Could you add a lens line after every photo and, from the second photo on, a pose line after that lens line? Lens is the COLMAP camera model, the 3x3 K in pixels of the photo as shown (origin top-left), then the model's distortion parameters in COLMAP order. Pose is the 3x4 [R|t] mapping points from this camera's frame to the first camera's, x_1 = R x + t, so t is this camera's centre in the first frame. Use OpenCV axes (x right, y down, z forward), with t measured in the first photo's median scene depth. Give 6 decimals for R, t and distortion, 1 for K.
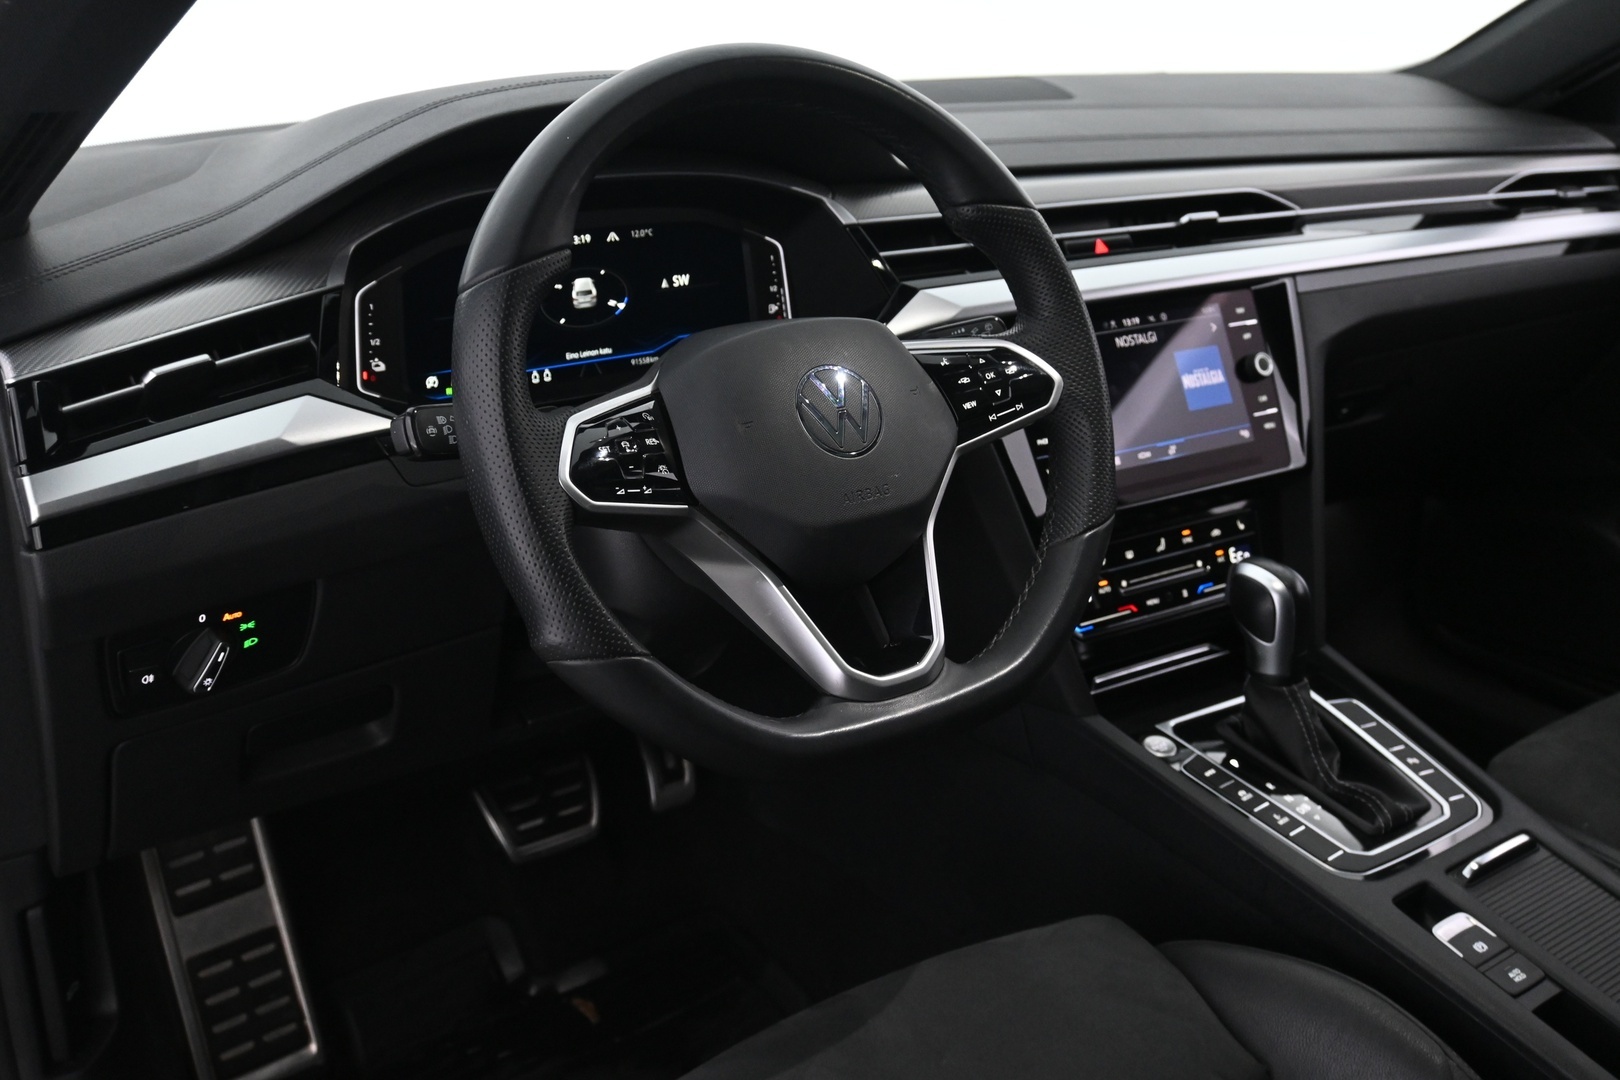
lens RADIAL K [[1583.3, 0, 810.0], [0, 1583.3, 540.0], [0, 0, 1]] dist [0.005542, -0.001223]
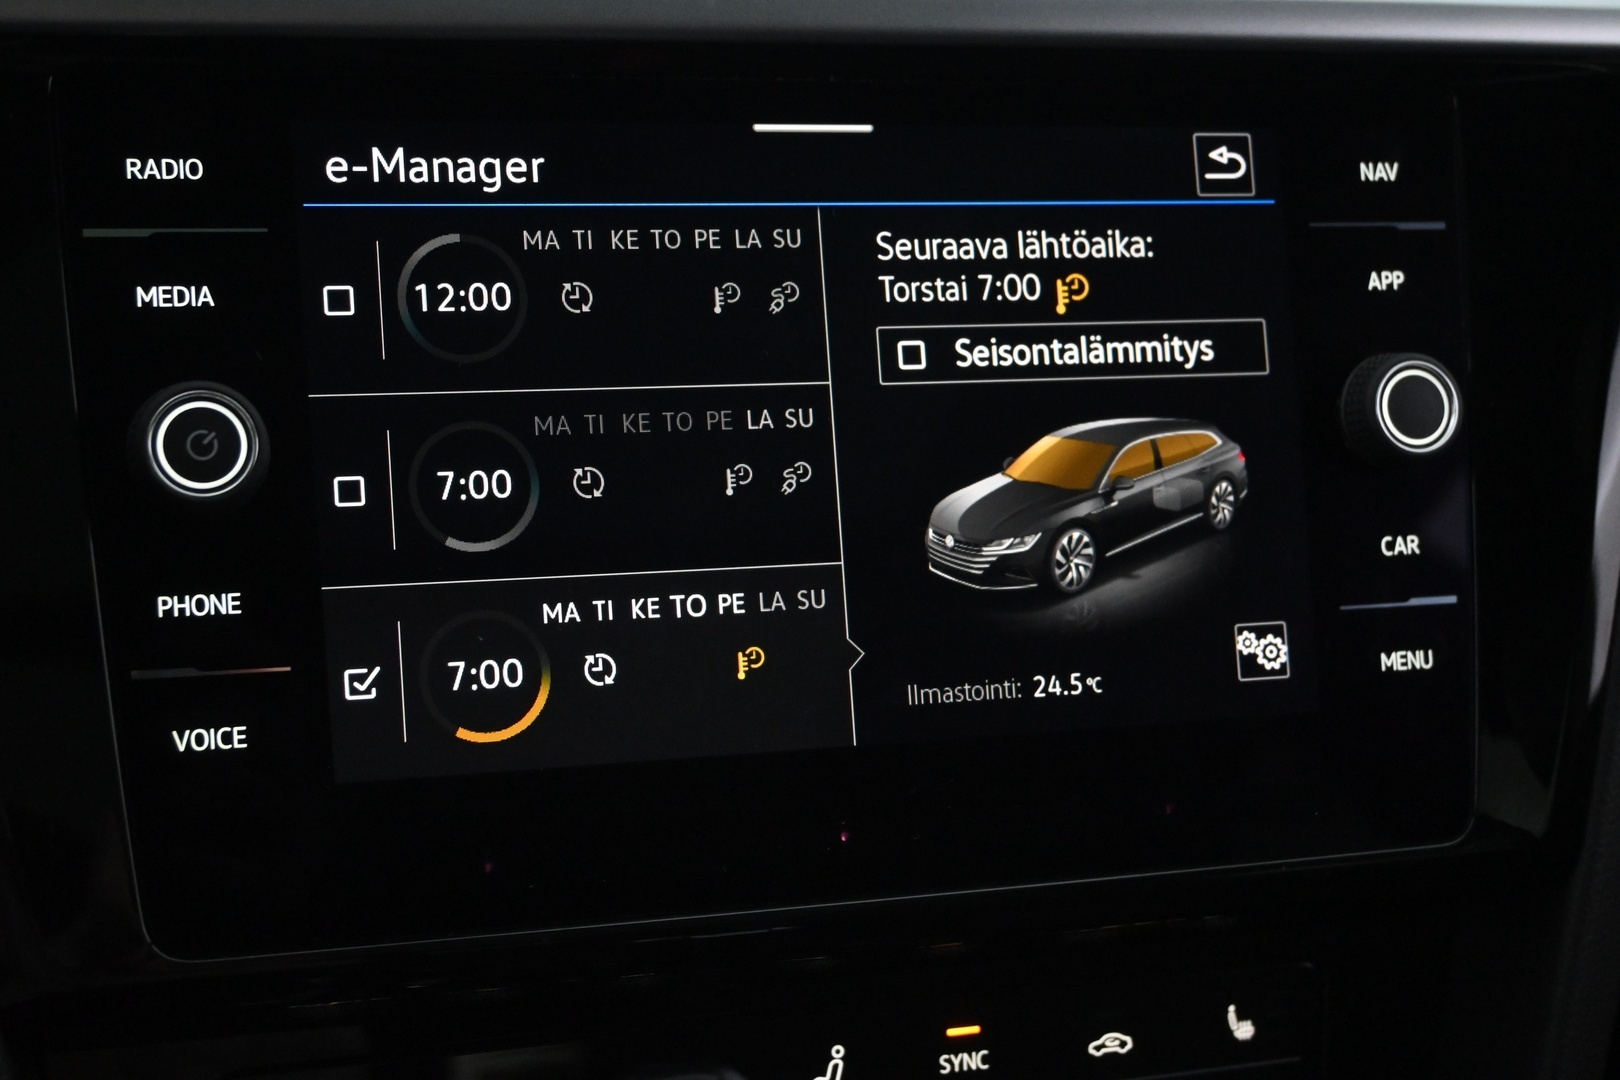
lens RADIAL K [[2500.1, 0, 810.0], [0, 2500.1, 540.0], [0, 0, 1]] dist [0.028459, -0.032262]
pose [[0.958246, 0.172768, -0.227852, 0.288072], [-0.163372, 0.984761, 0.059621, -0.098701], [0.234681, -0.019907, 0.971869, 0.611099]]
